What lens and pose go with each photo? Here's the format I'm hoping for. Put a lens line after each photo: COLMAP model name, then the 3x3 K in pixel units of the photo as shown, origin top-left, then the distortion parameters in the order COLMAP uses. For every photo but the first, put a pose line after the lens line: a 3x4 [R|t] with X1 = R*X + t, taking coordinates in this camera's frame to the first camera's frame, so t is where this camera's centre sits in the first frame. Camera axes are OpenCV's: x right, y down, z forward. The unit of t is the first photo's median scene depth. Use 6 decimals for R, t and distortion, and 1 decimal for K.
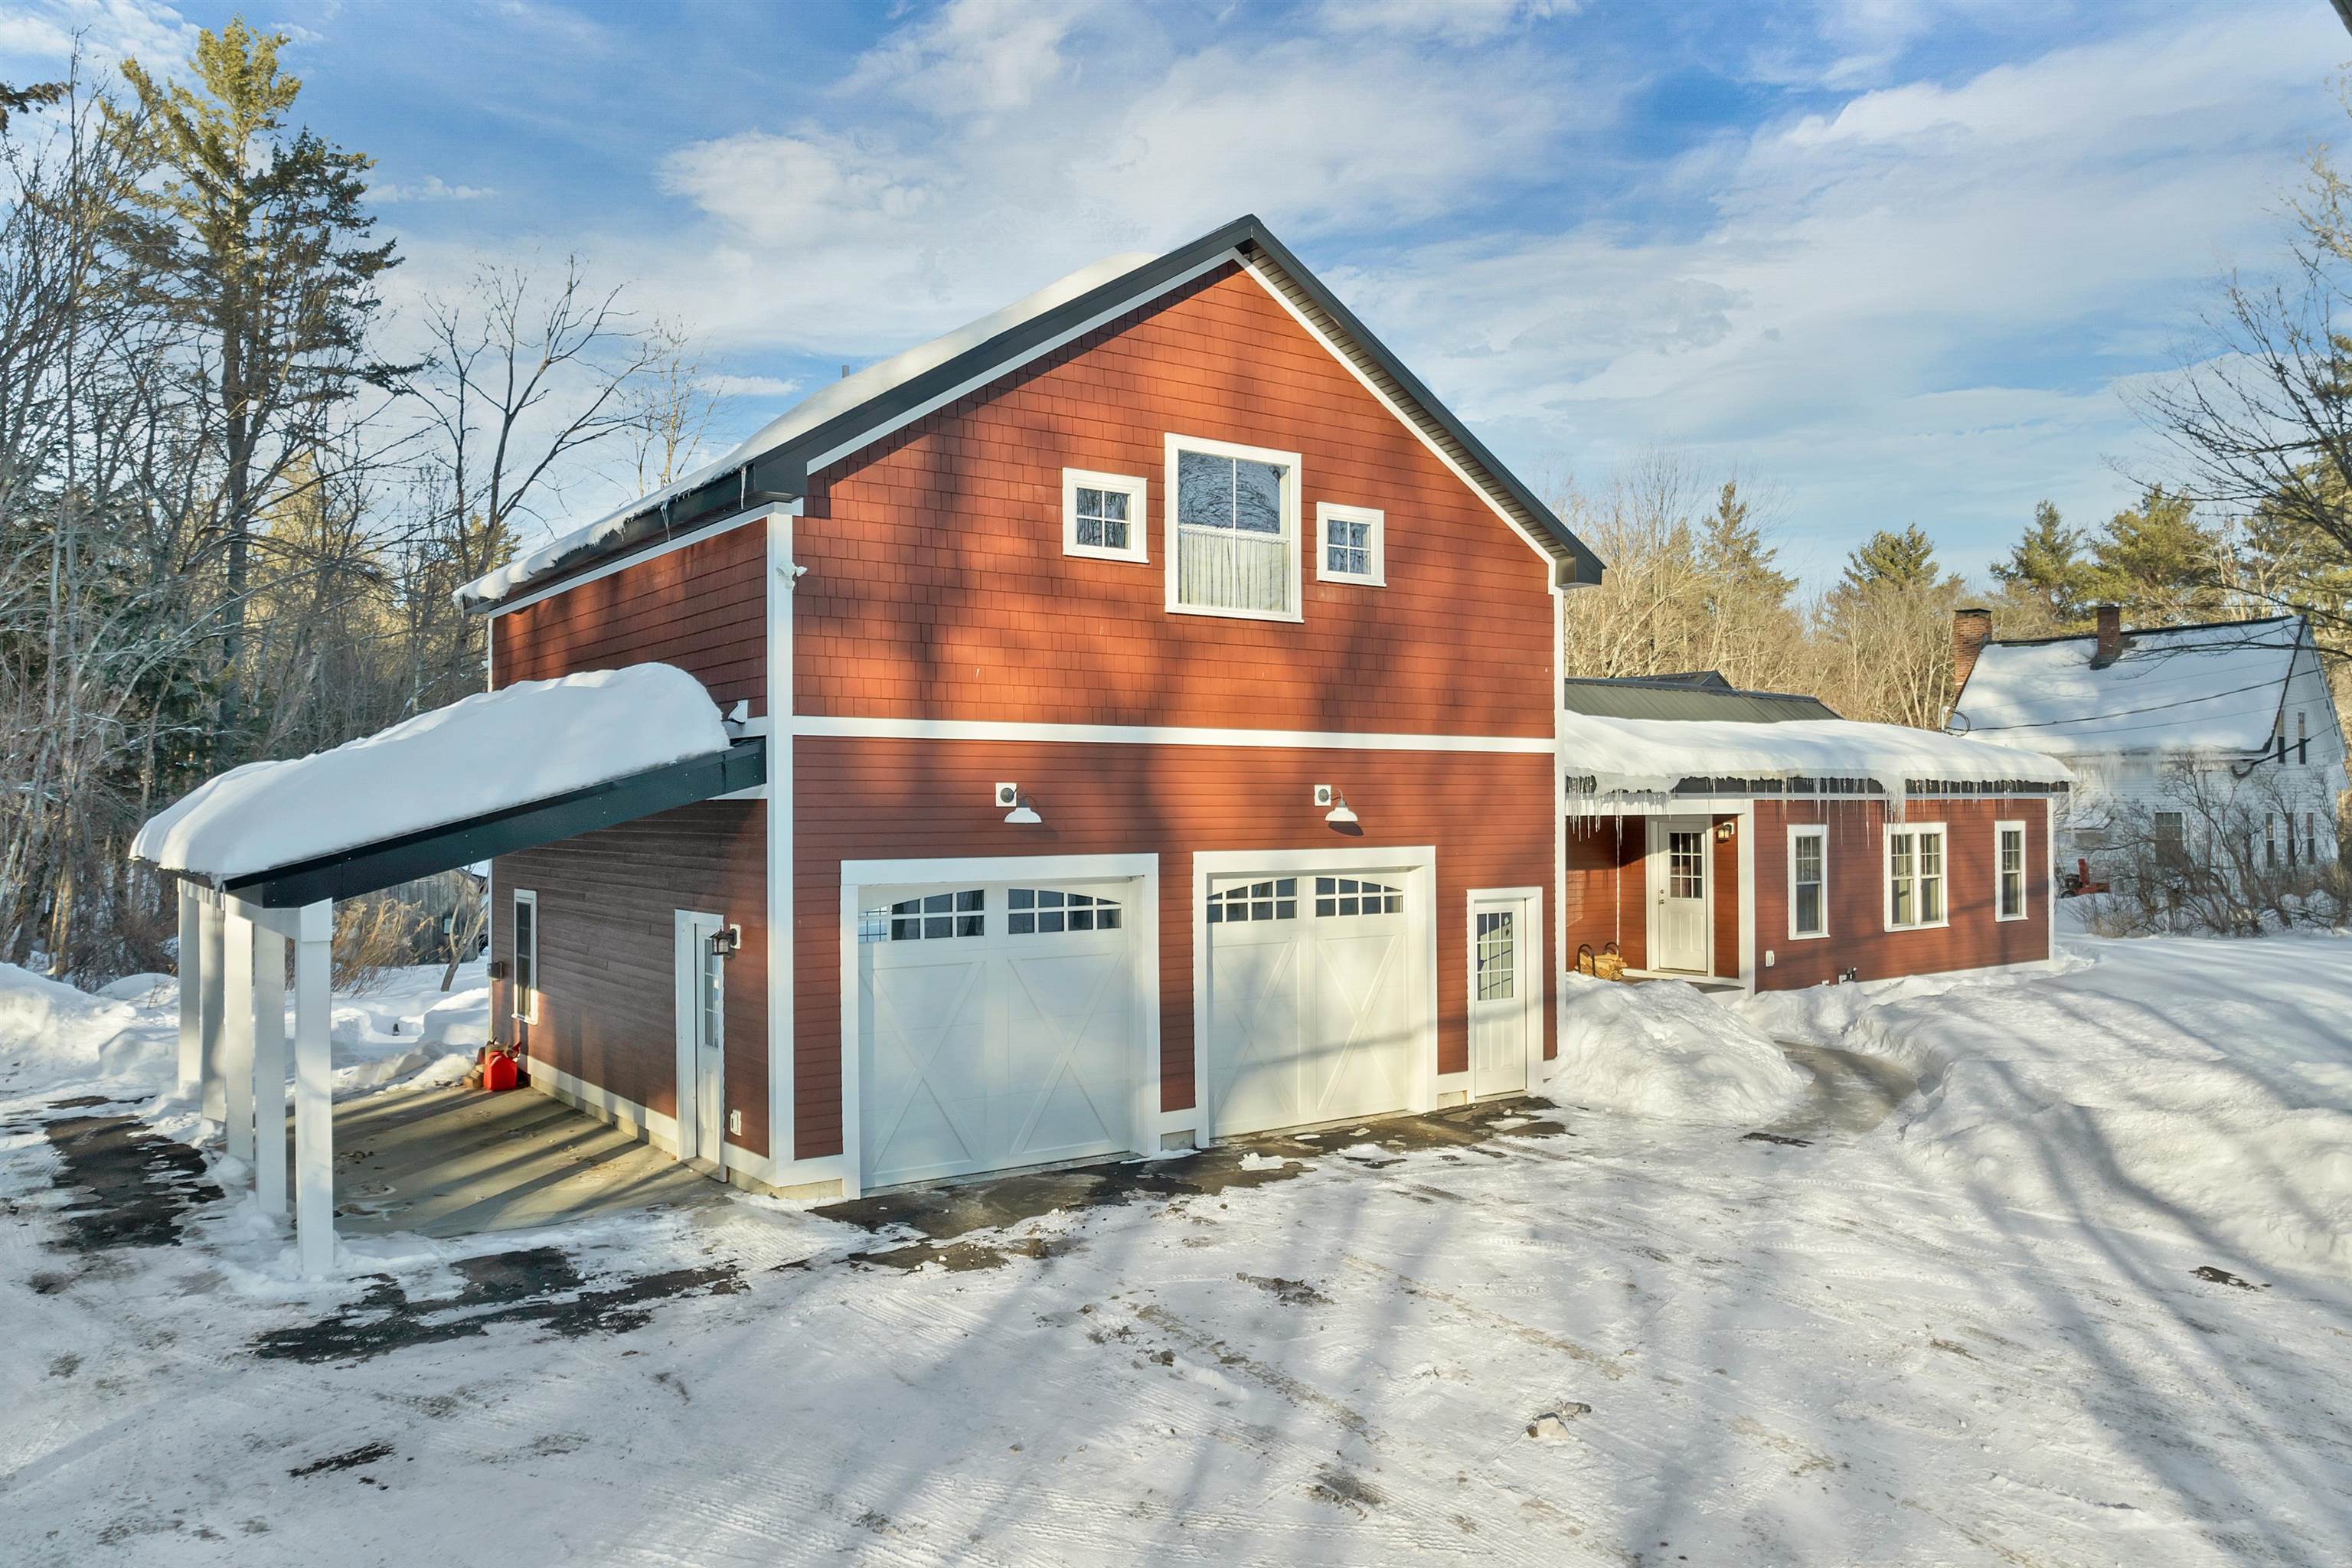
lens RADIAL K [[1654.7, 0, 1176.0], [0, 1654.7, 784.0], [0, 0, 1]] dist [0.048096, -0.051219]
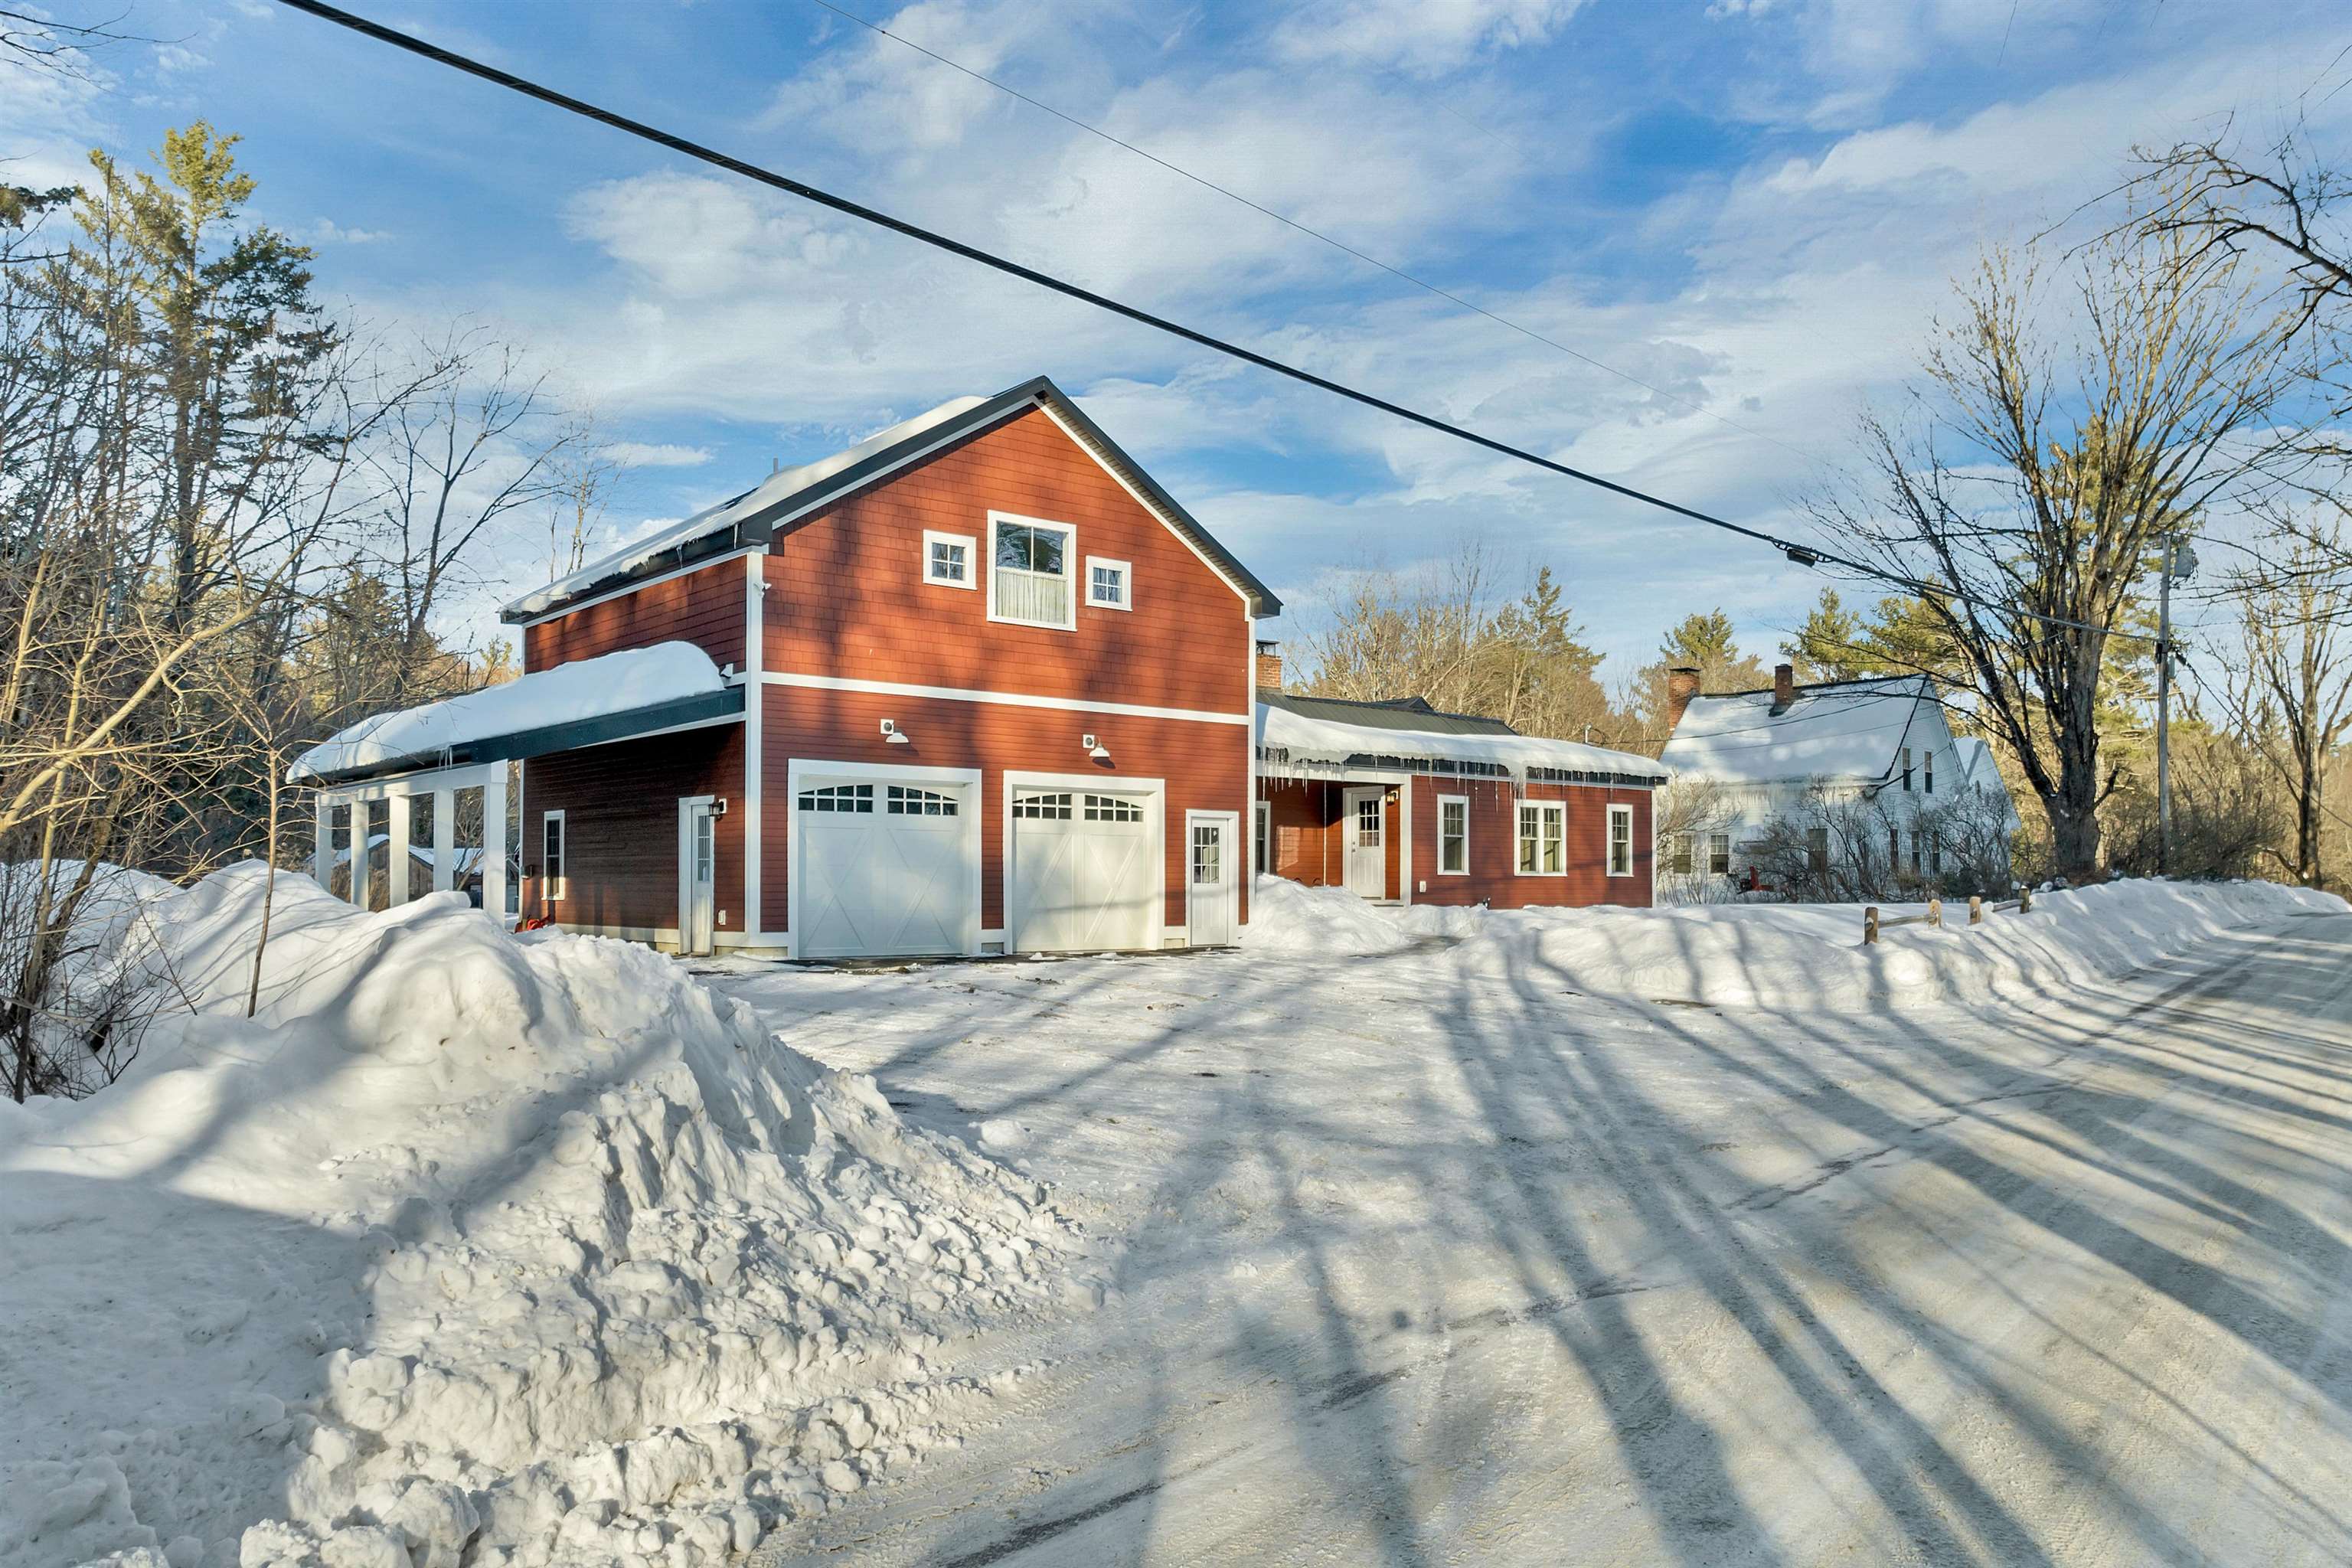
lens RADIAL K [[1671.2, 0, 1142.3], [0, 1671.2, 841.9], [0, 0, 1]] dist [0.059119, -0.001195]
pose [[0.998462, 0.008842, 0.054724, 0.051127], [-0.008093, 0.999871, -0.013896, 0.119060], [-0.054840, 0.013431, 0.998405, -0.567547]]
